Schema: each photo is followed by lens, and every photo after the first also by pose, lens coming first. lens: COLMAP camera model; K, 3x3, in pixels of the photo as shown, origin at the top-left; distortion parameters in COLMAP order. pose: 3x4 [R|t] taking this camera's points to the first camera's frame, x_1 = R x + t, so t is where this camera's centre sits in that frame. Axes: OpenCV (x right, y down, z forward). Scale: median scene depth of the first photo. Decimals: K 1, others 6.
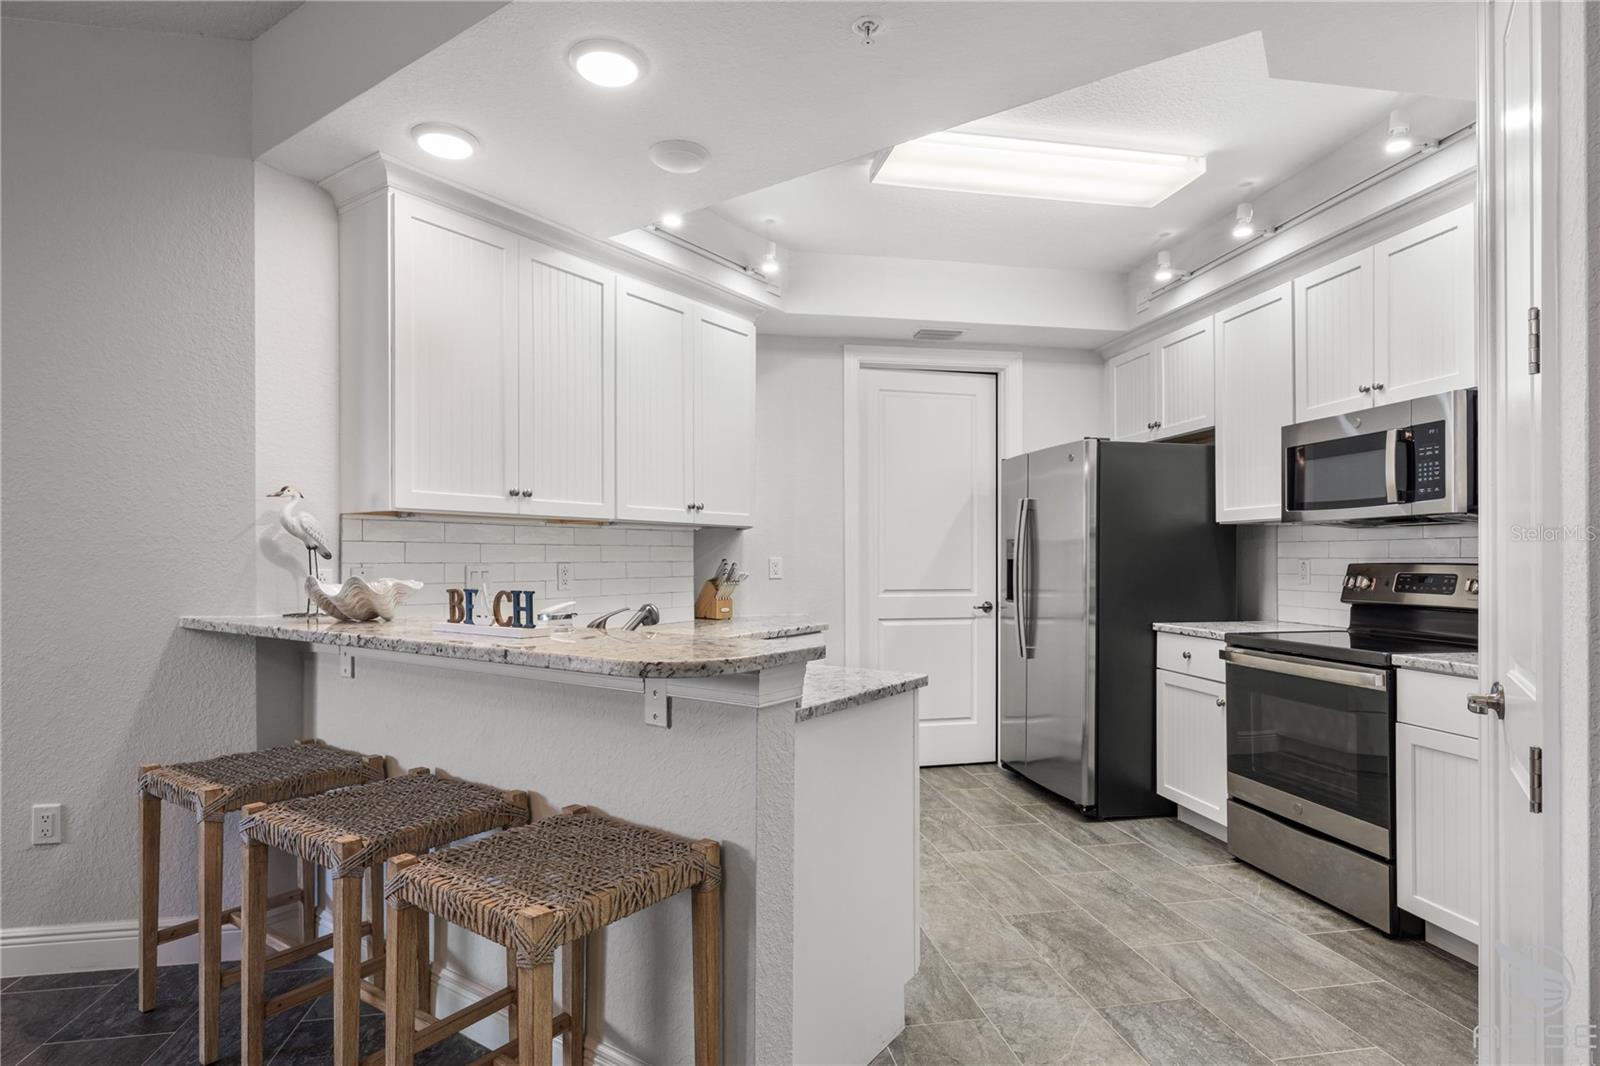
lens RADIAL K [[826.3, 0, 804.8], [0, 826.3, 553.1], [0, 0, 1]] dist [0.001897, -0.001057]
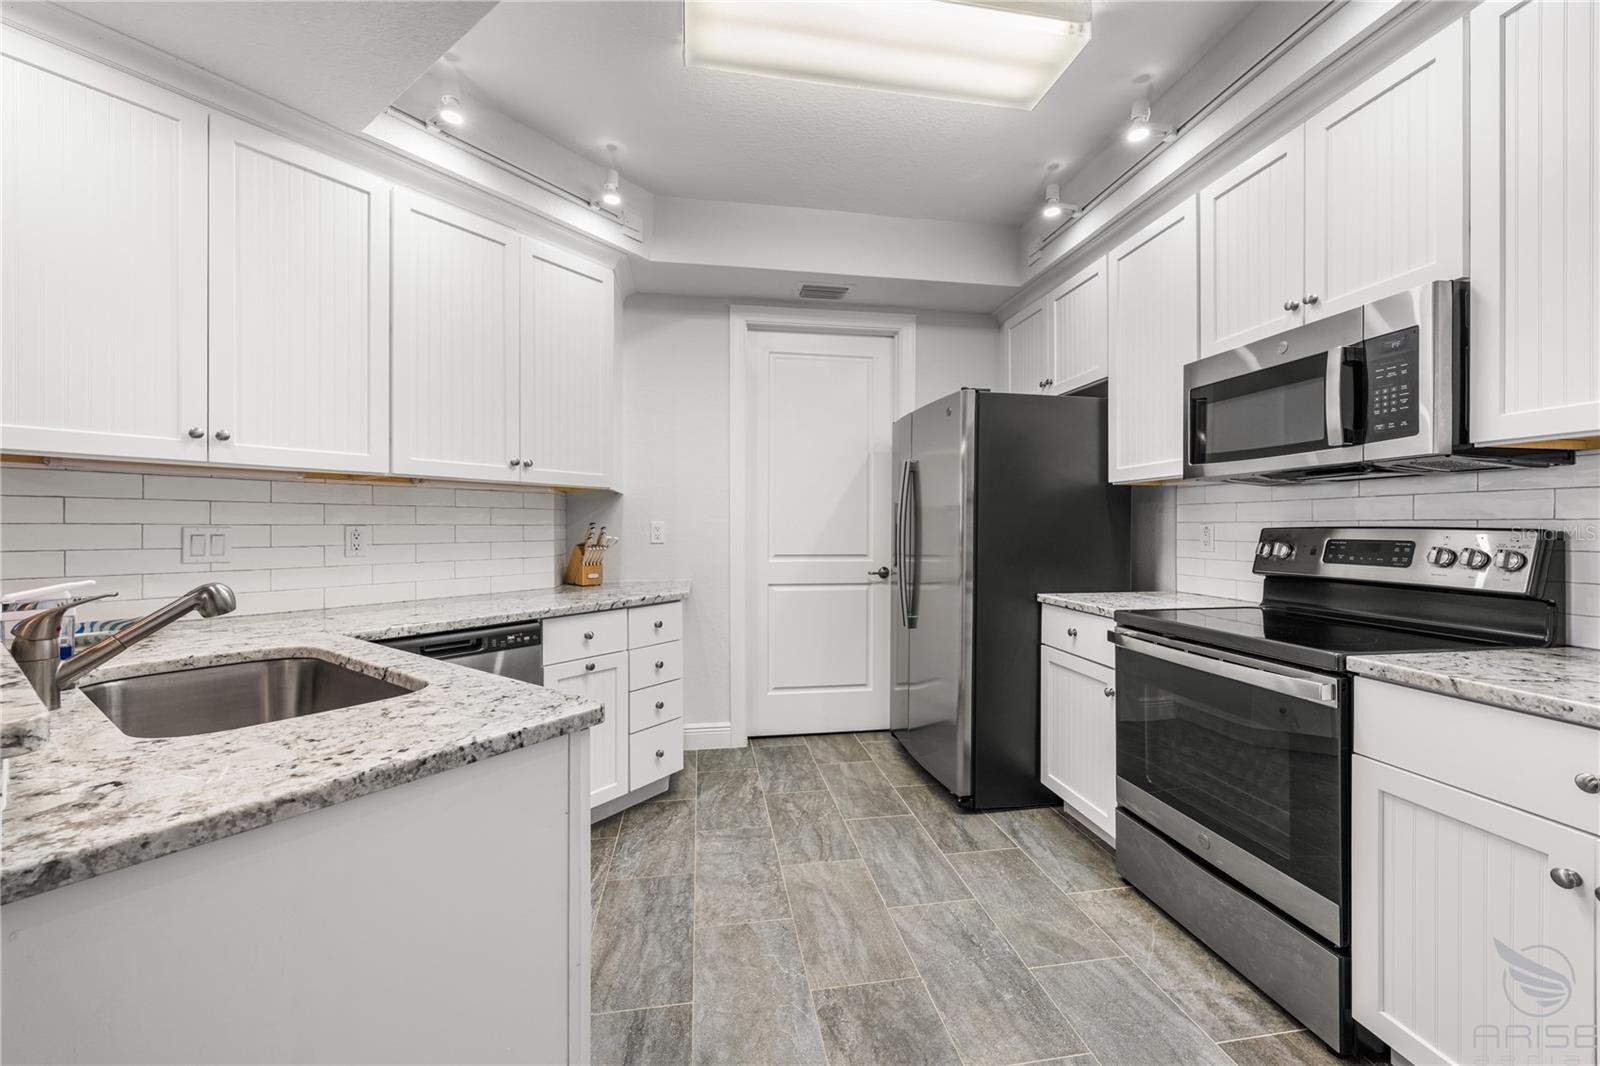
lens RADIAL K [[618.5, 0, 804.9], [0, 618.5, 526.7], [0, 0, 1]] dist [0.000091, -0.001184]
pose [[0.999891, 0.002327, -0.014585, 0.203356], [-0.002240, 0.999980, 0.005929, 0.008985], [0.014599, -0.005896, 0.999876, 0.368864]]
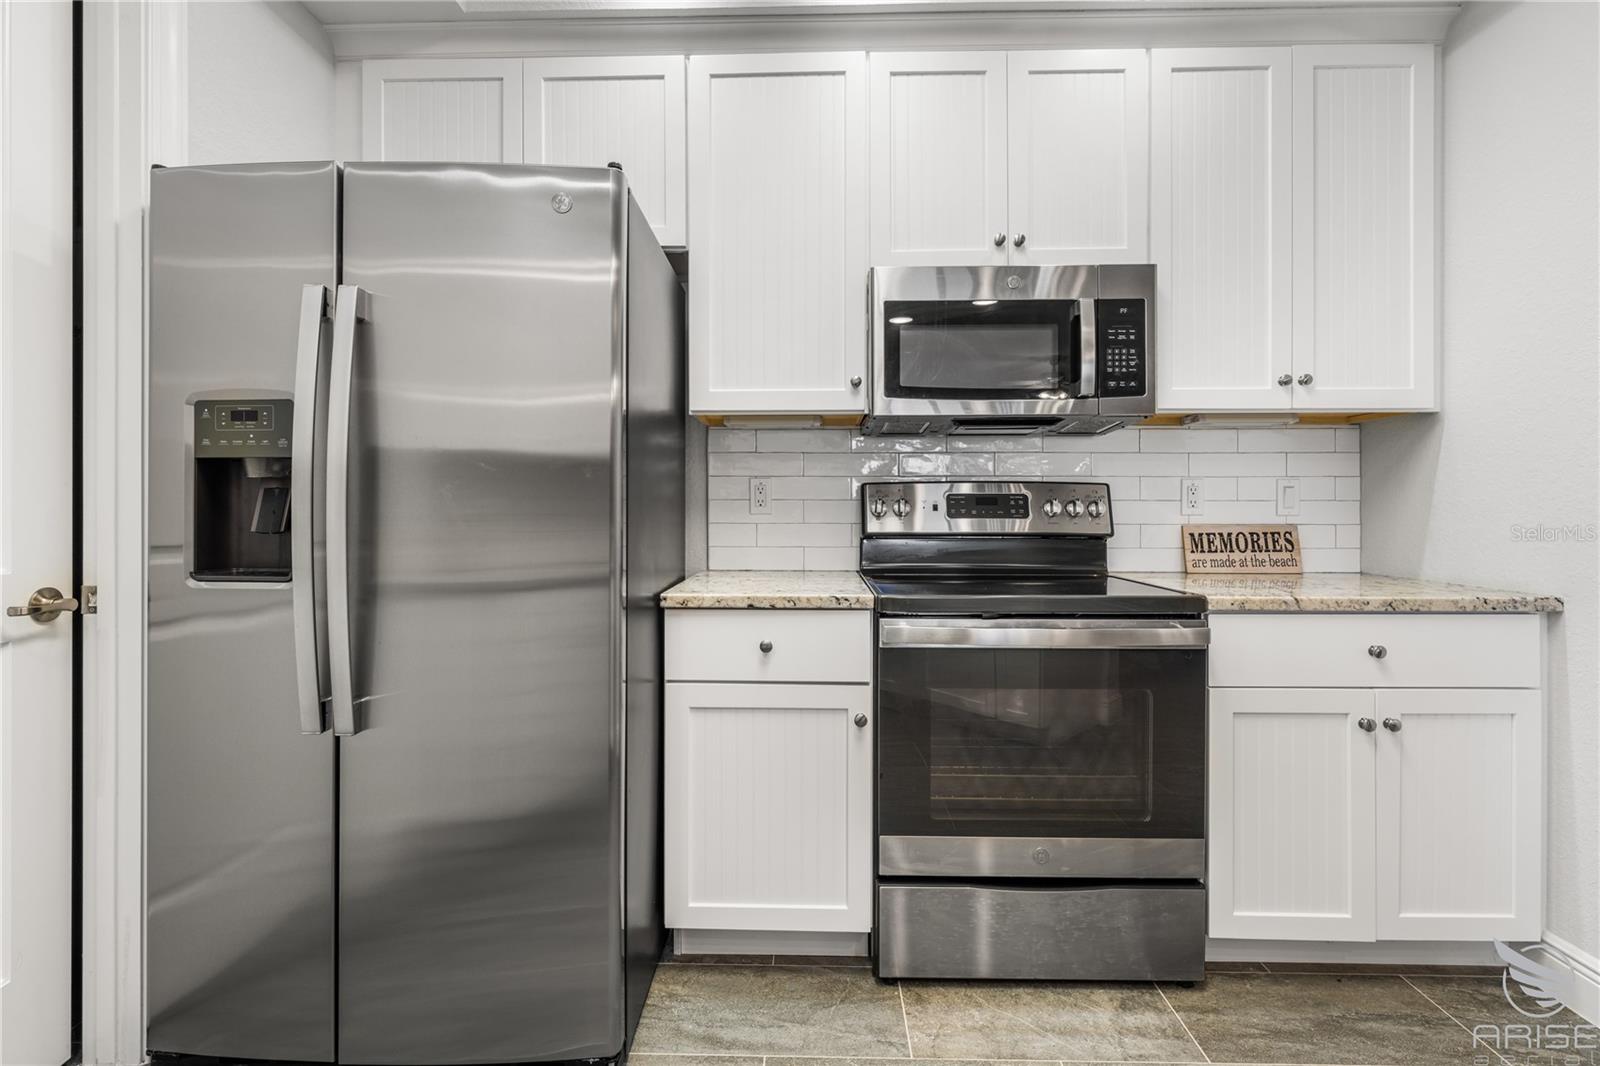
lens RADIAL K [[753.1, 0, 793.7], [0, 753.1, 508.5], [0, 0, 1]] dist [-0.003203, 0.000368]
pose [[0.209253, -0.000192, 0.977861, -0.011876], [-0.006862, 0.999975, 0.001665, 0.036036], [-0.977837, -0.007058, 0.209247, 0.951134]]
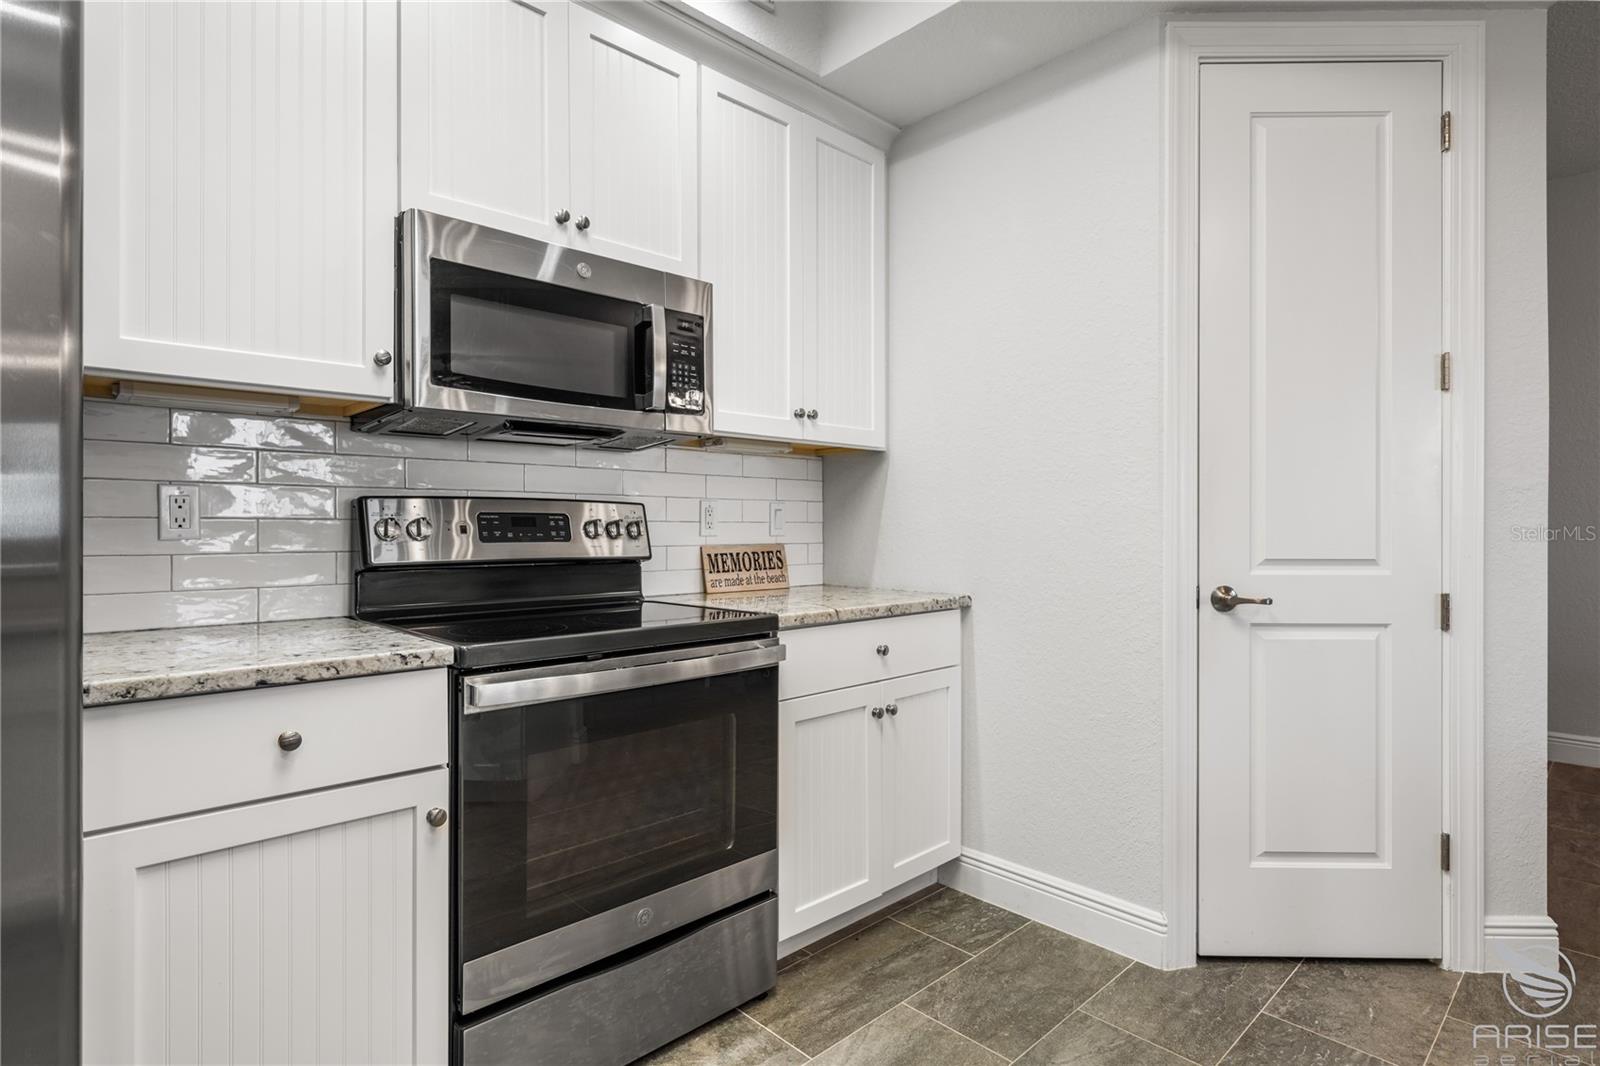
lens RADIAL K [[826.3, 0, 805.6], [0, 826.3, 525.6], [0, 0, 1]] dist [0.001897, -0.001057]
pose [[-0.553121, 0.002296, 0.833098, 0.048904], [-0.004945, 0.999970, -0.006039, 0.035114], [-0.833086, -0.007460, -0.553093, 1.092571]]
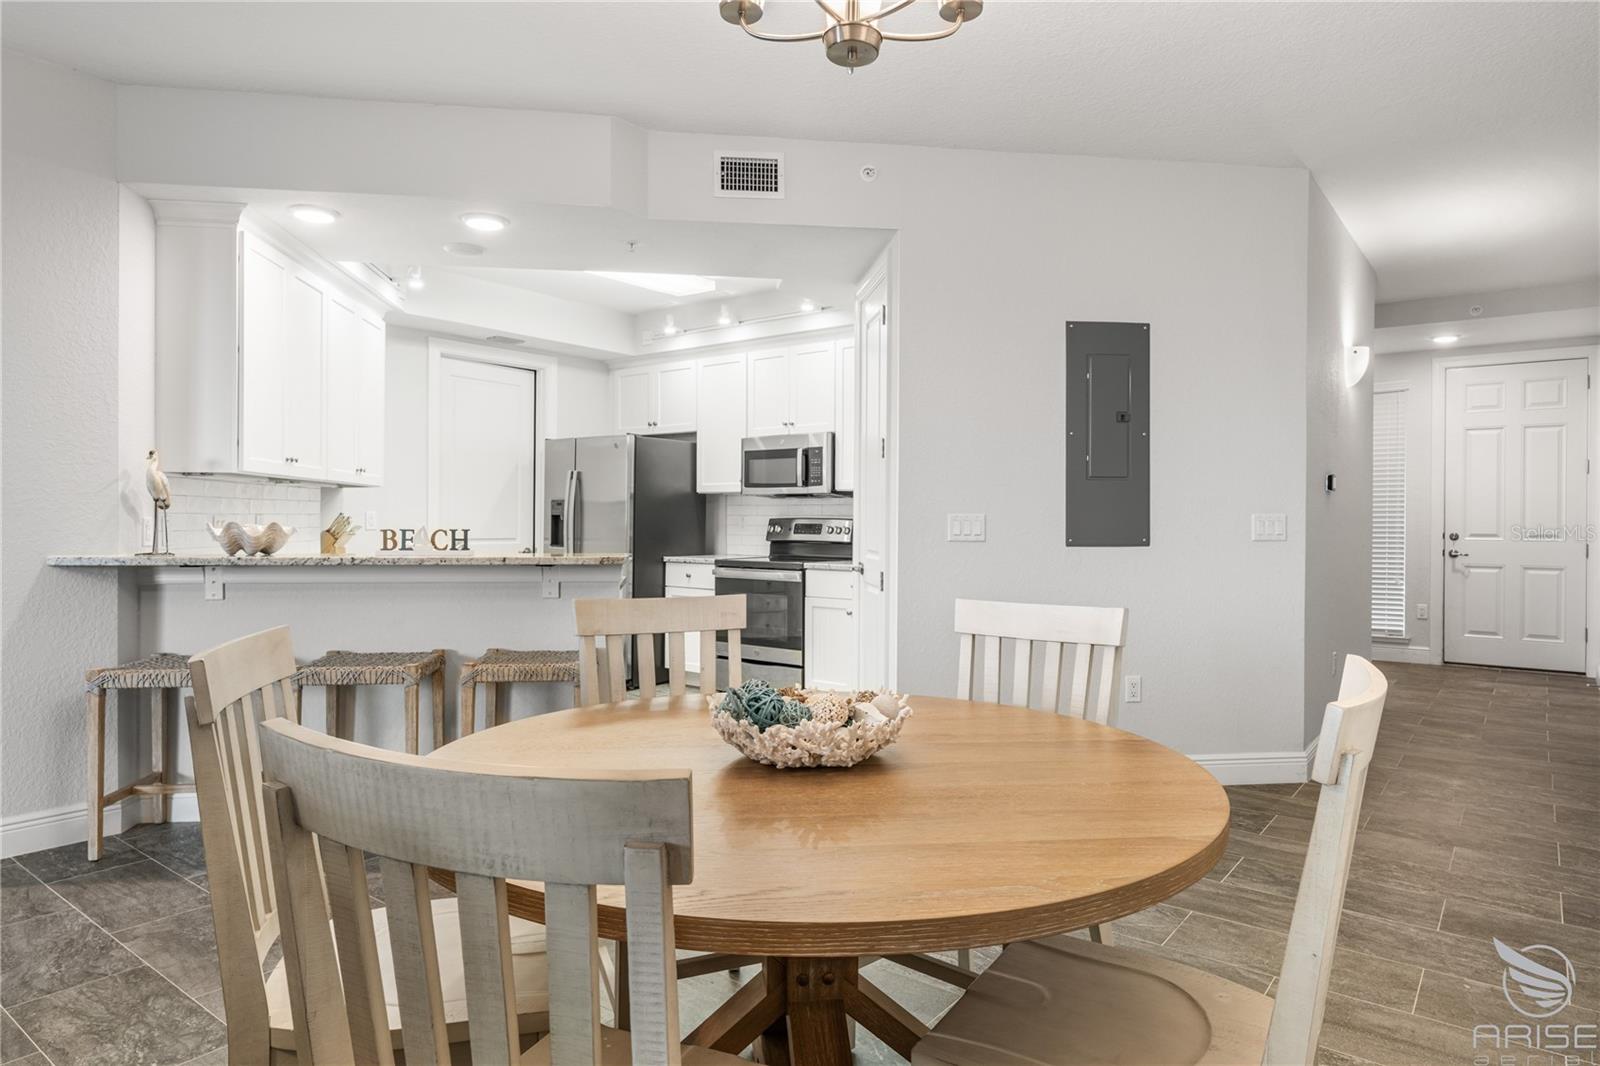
lens RADIAL K [[931.2, 0, 811.5], [0, 931.2, 516.7], [0, 0, 1]] dist [-0.035580, 0.002777]
pose [[0.737299, 0.006626, 0.675534, -0.625693], [-0.010791, 0.999940, 0.001971, 0.004347], [-0.675480, -0.008743, 0.737326, -0.527091]]
